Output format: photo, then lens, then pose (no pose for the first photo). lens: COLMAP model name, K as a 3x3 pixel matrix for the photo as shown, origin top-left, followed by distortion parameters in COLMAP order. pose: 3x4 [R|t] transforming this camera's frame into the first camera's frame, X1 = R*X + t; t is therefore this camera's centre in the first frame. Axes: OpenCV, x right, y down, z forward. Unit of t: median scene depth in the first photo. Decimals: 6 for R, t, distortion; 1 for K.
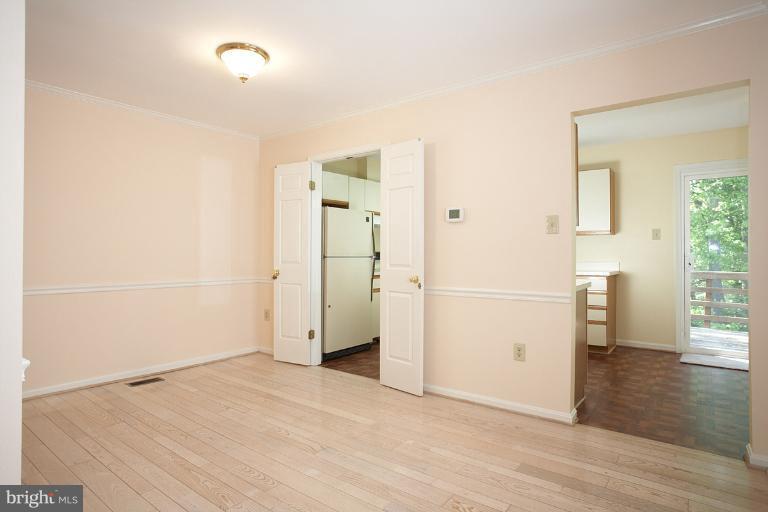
lens RADIAL K [[398.3, 0, 381.7], [0, 398.3, 258.7], [0, 0, 1]] dist [-0.025271, 0.000550]
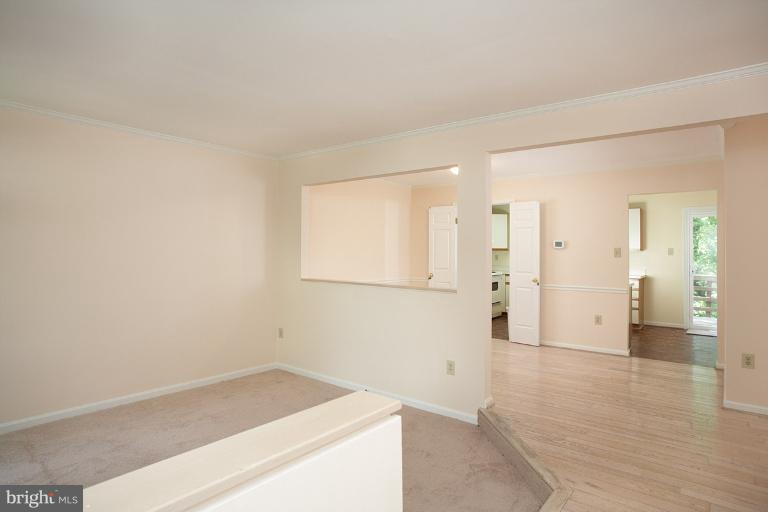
lens RADIAL K [[419.9, 0, 385.6], [0, 419.9, 251.4], [0, 0, 1]] dist [0.000867, -0.000179]
pose [[0.999774, 0.007883, 0.019747, -0.496859], [-0.007649, 0.999900, -0.011909, -0.039403], [-0.019839, 0.011755, 0.999734, -0.686529]]
